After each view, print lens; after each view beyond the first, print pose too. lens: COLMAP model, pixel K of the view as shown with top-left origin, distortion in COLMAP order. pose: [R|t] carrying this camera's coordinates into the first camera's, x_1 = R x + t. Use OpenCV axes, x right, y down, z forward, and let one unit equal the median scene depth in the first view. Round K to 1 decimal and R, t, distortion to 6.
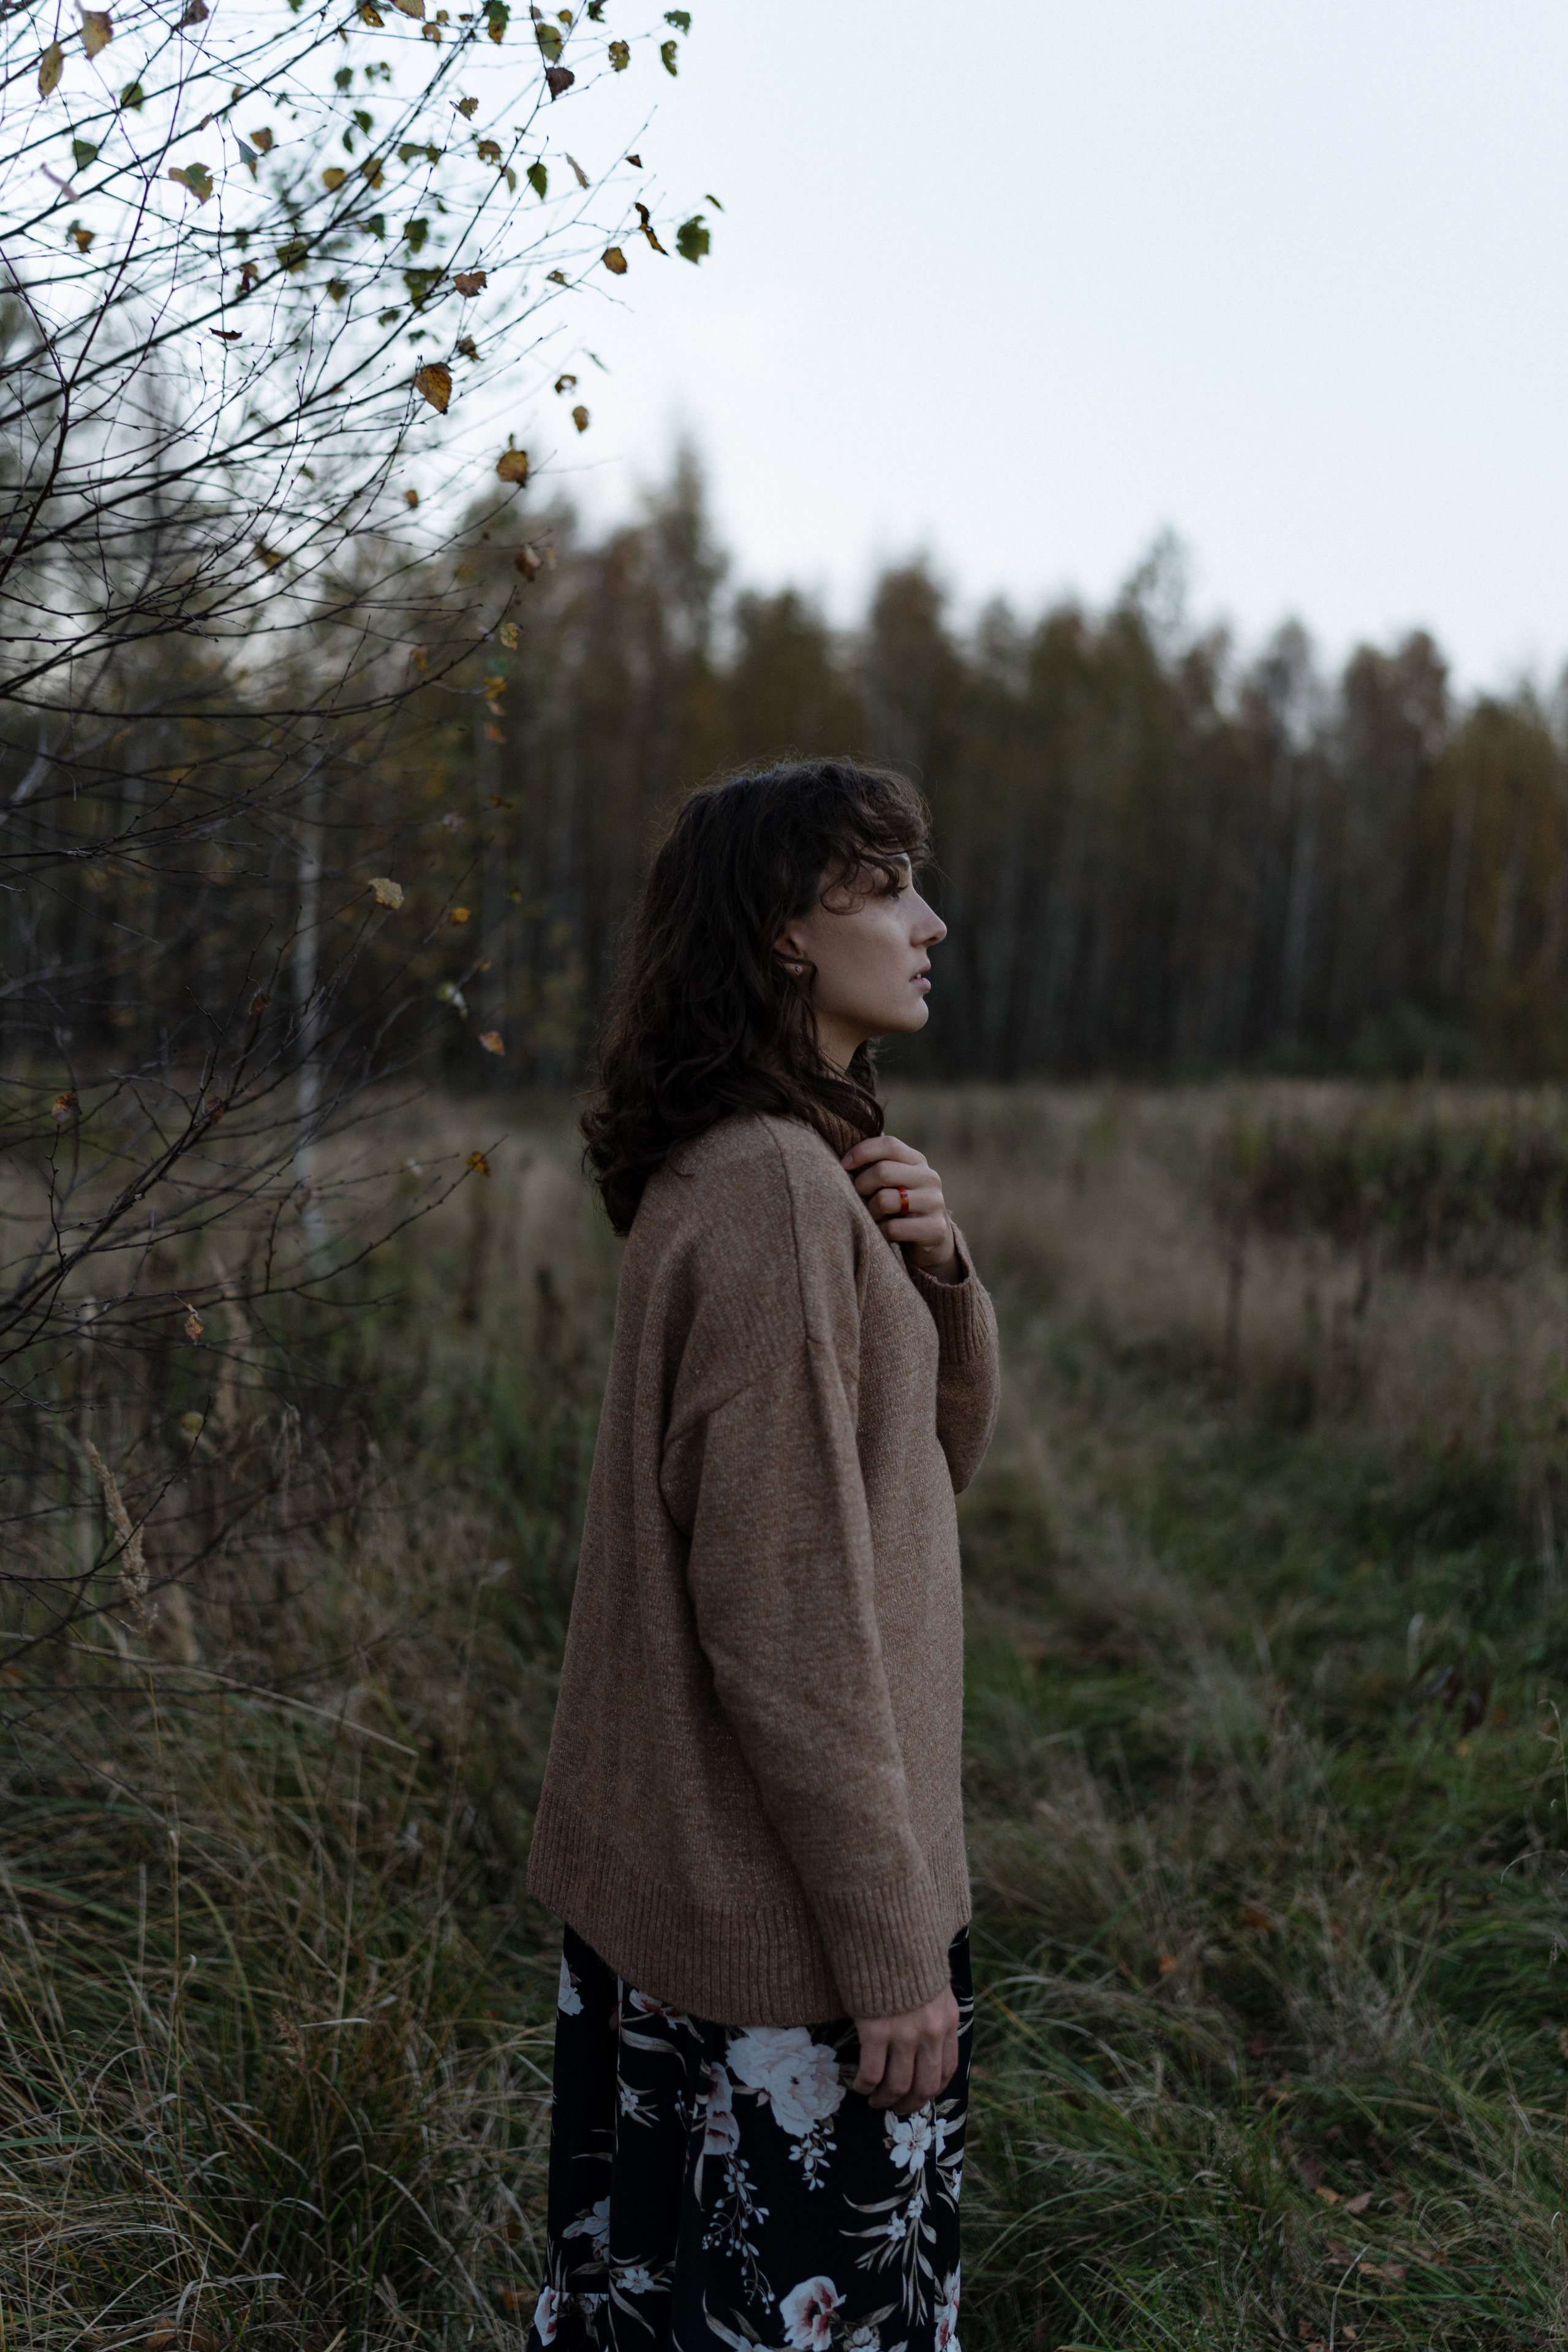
lens RADIAL K [[2286.7, 0, 717.4], [0, 2286.7, 1179.6], [0, 0, 1]] dist [0.197411, -0.006800]
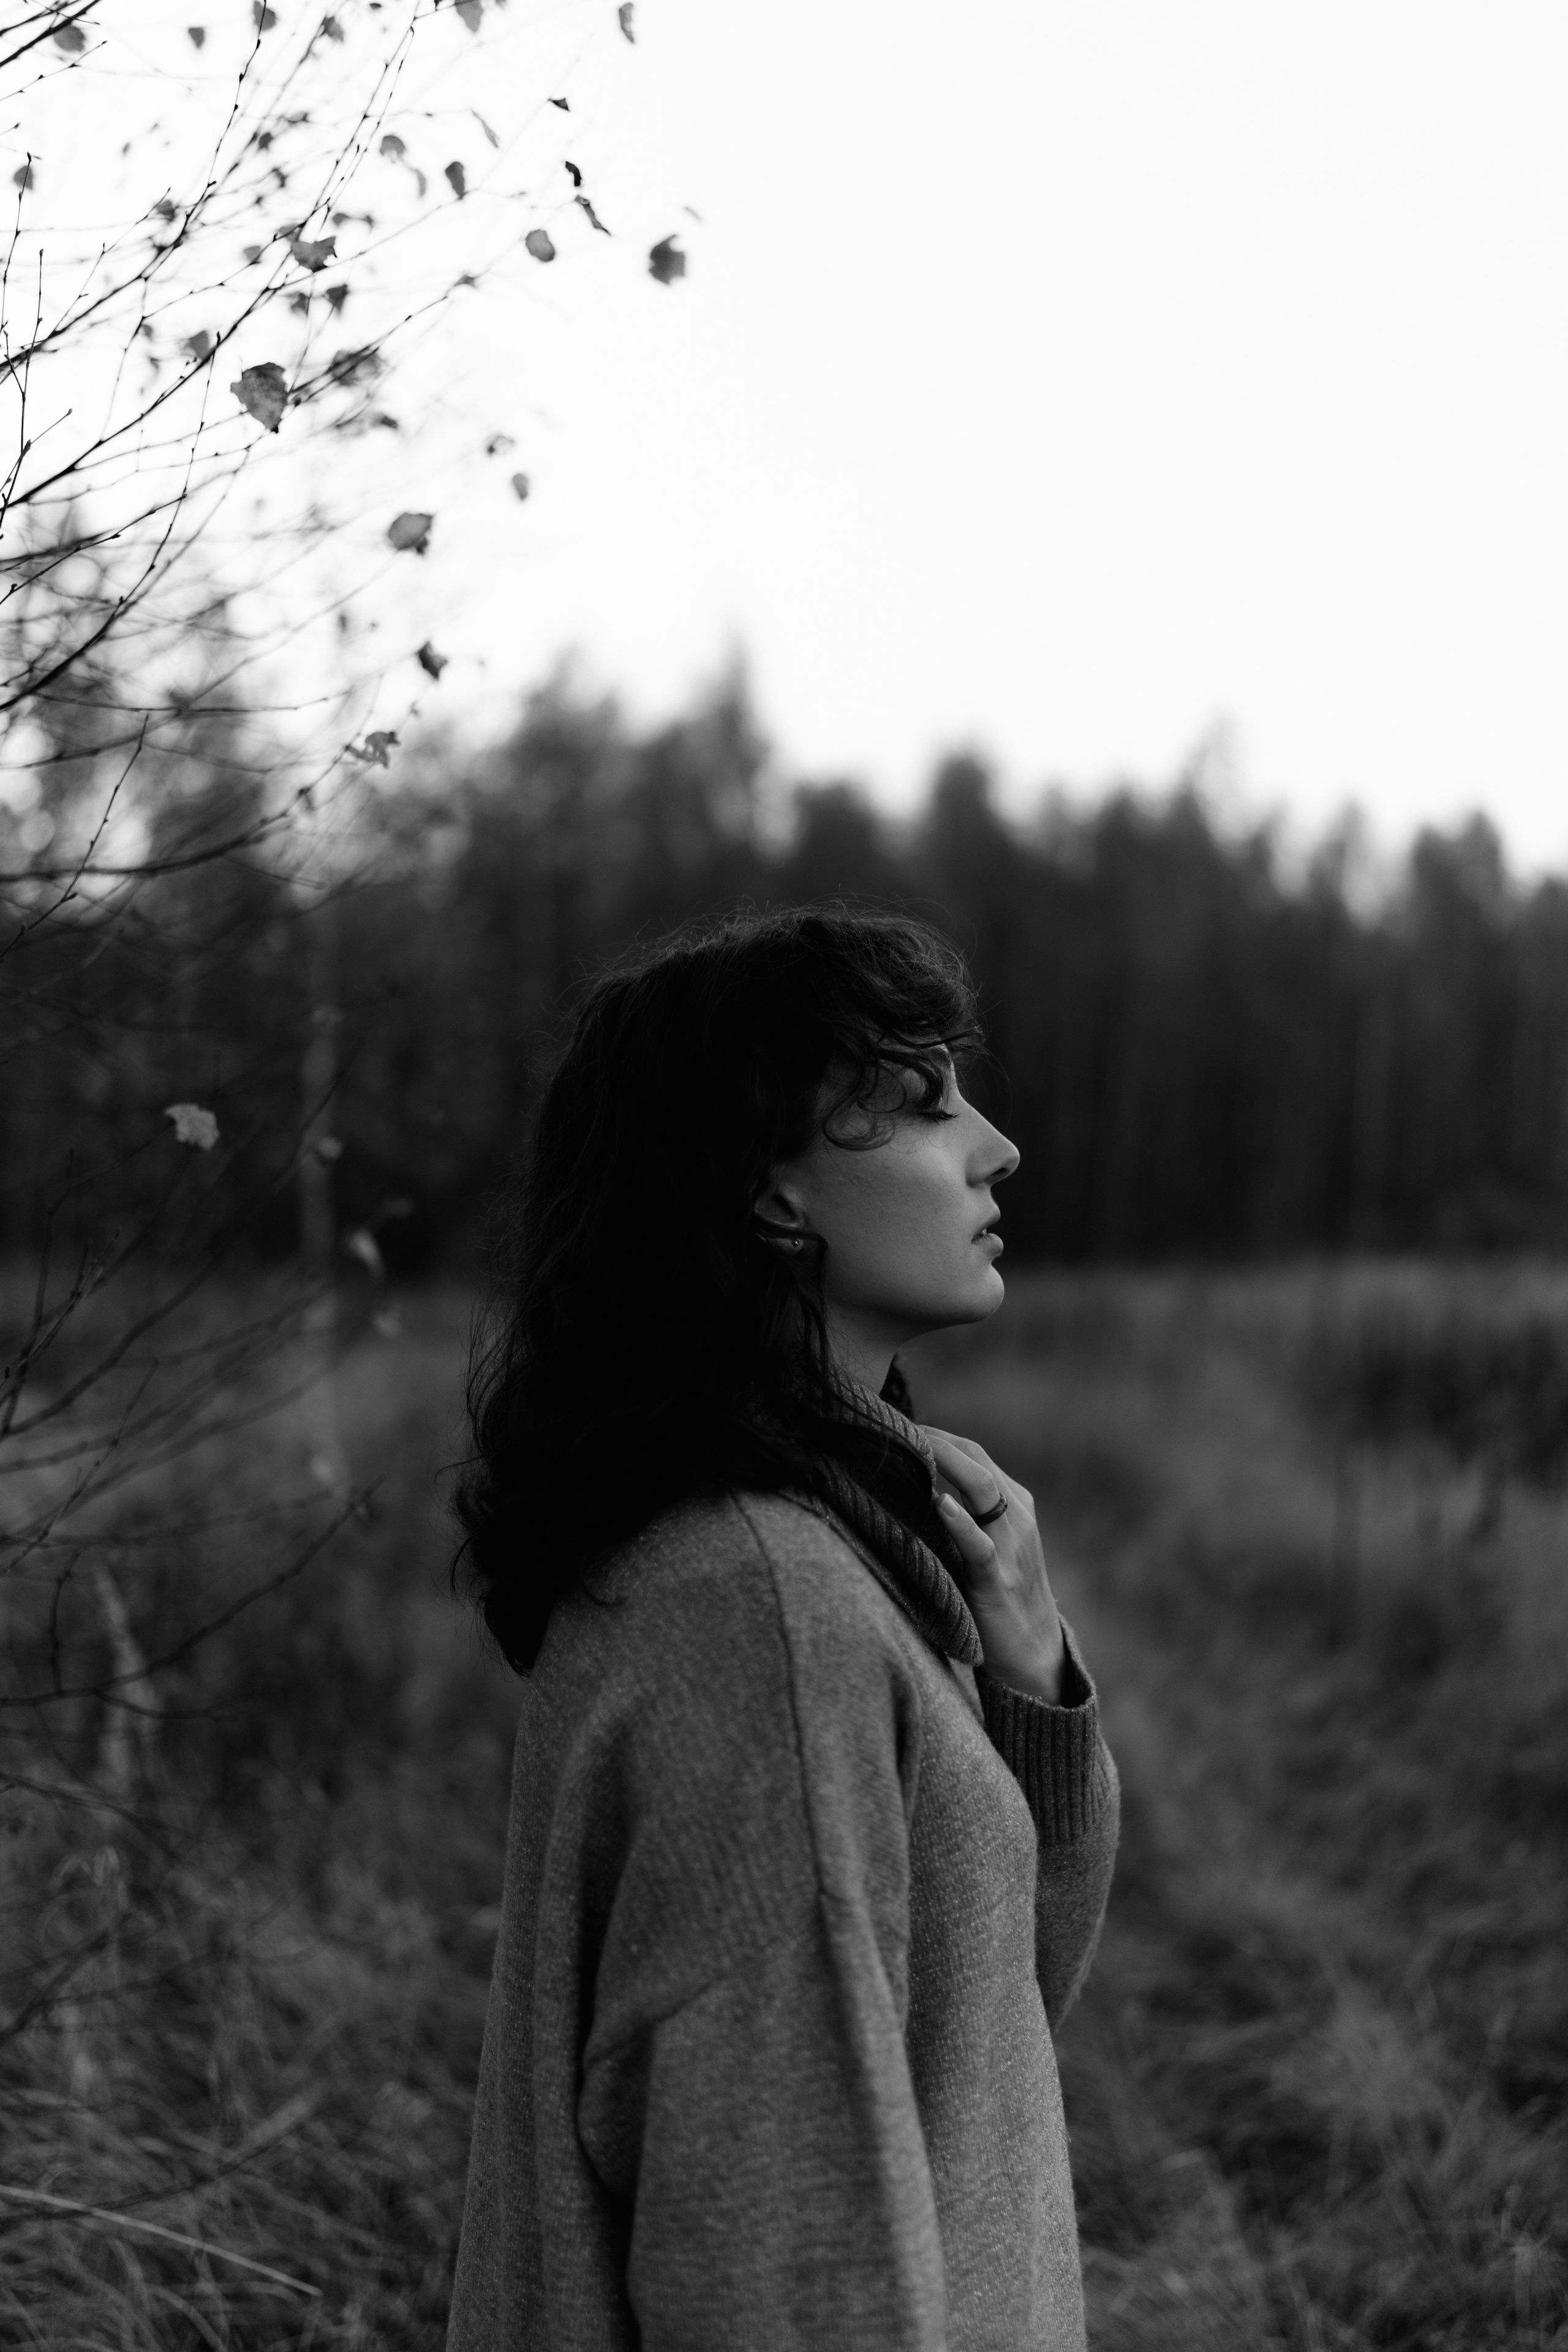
lens RADIAL K [[2213.2, 0, 783.6], [0, 2213.2, 1247.6], [0, 0, 1]] dist [0.003651, 0.172627]
pose [[0.999796, -0.019911, -0.003531, 0.023997], [0.019724, 0.998713, -0.046730, -0.045900], [0.004457, 0.046651, 0.998901, 0.295923]]
